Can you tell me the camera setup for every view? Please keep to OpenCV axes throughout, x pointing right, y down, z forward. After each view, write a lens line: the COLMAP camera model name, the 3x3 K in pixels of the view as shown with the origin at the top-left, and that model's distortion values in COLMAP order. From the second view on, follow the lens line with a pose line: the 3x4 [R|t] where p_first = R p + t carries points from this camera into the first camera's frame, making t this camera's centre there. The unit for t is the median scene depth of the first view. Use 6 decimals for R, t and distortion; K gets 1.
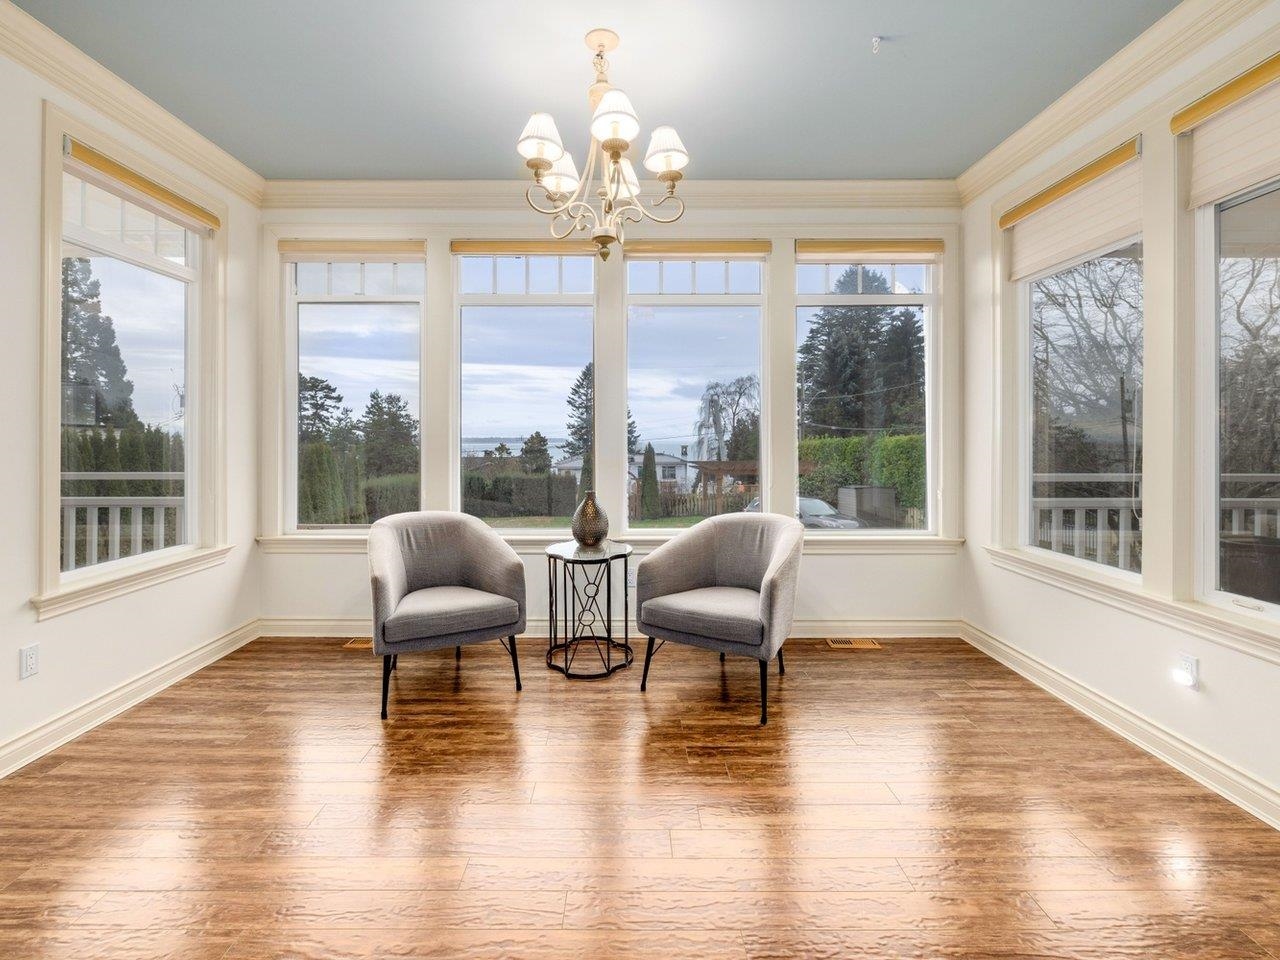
lens RADIAL K [[612.5, 0, 632.7], [0, 612.5, 431.8], [0, 0, 1]] dist [0.003463, -0.001941]
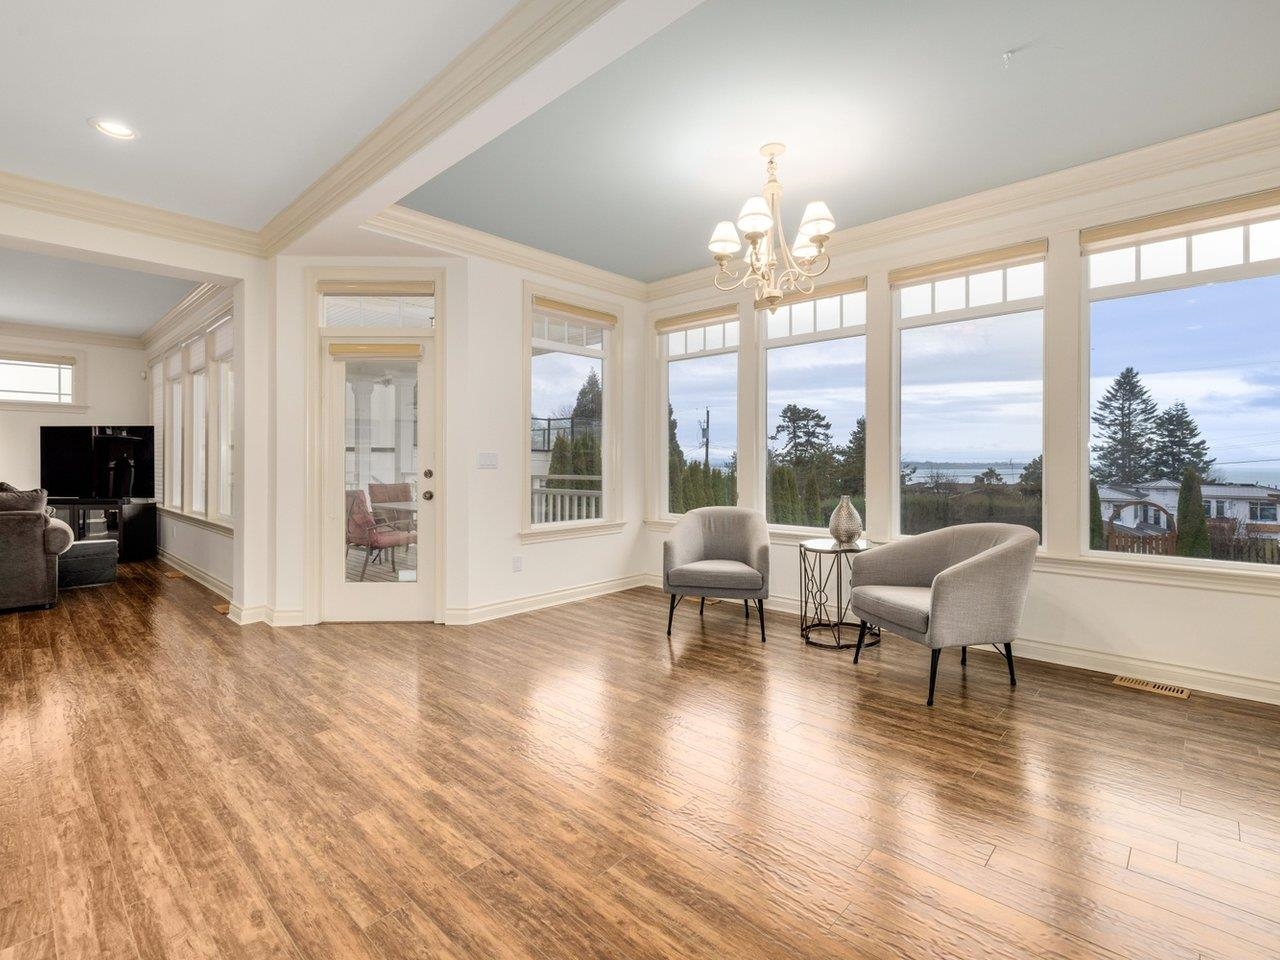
lens RADIAL K [[612.5, 0, 641.2], [0, 612.5, 462.8], [0, 0, 1]] dist [0.003463, -0.001941]
pose [[0.730701, -0.000270, -0.682697, 0.449607], [0.006307, 0.999960, 0.006354, 0.022330], [0.682668, -0.008949, 0.730674, -0.121091]]
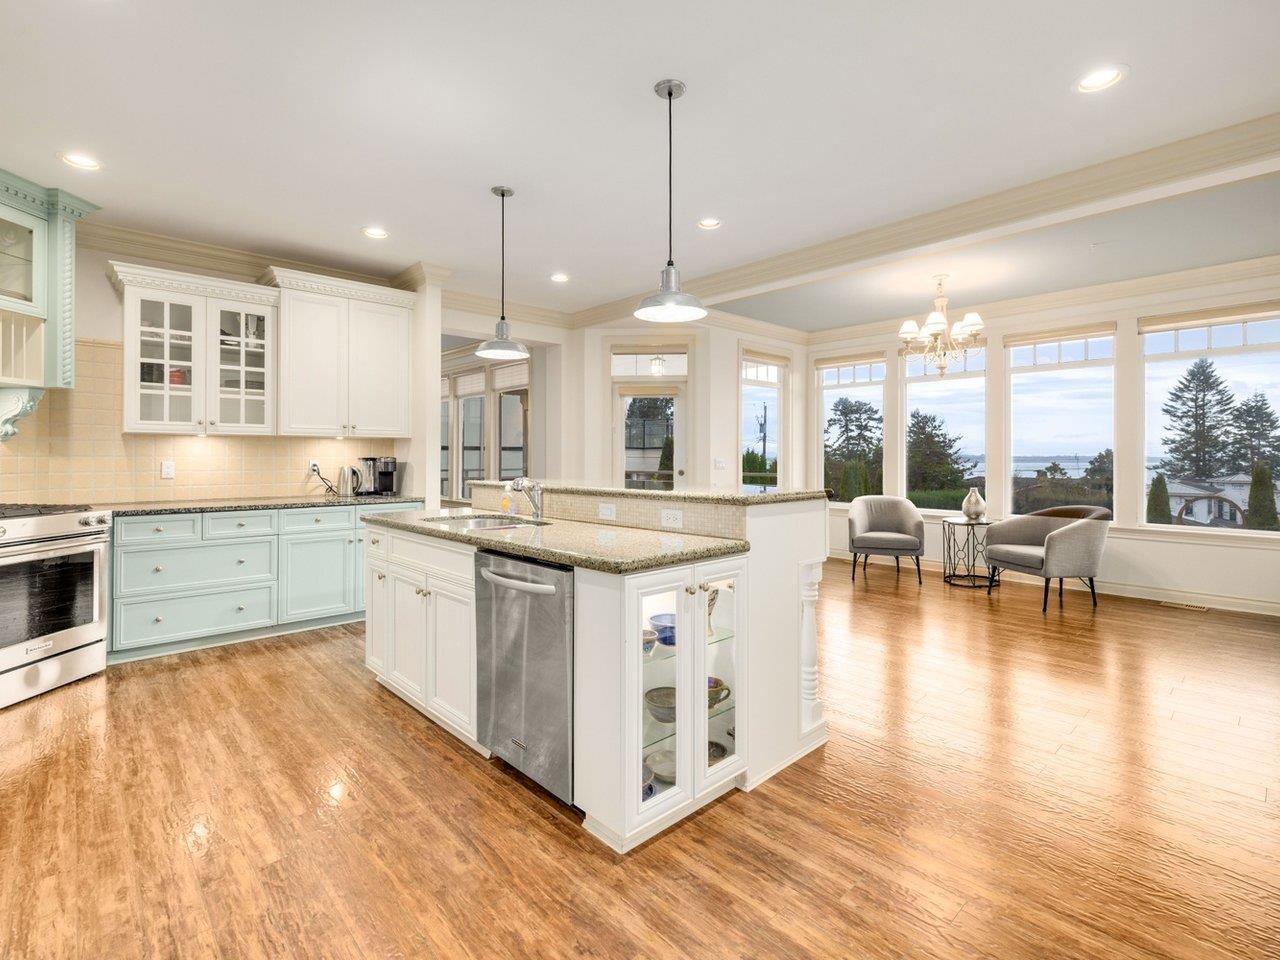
lens RADIAL K [[612.5, 0, 641.9], [0, 612.5, 456.2], [0, 0, 1]] dist [0.003463, -0.001941]
pose [[0.680648, -0.000844, -0.732610, 0.570721], [0.007540, 0.999954, 0.005854, -0.012255], [0.732571, -0.009509, 0.680624, -0.883837]]
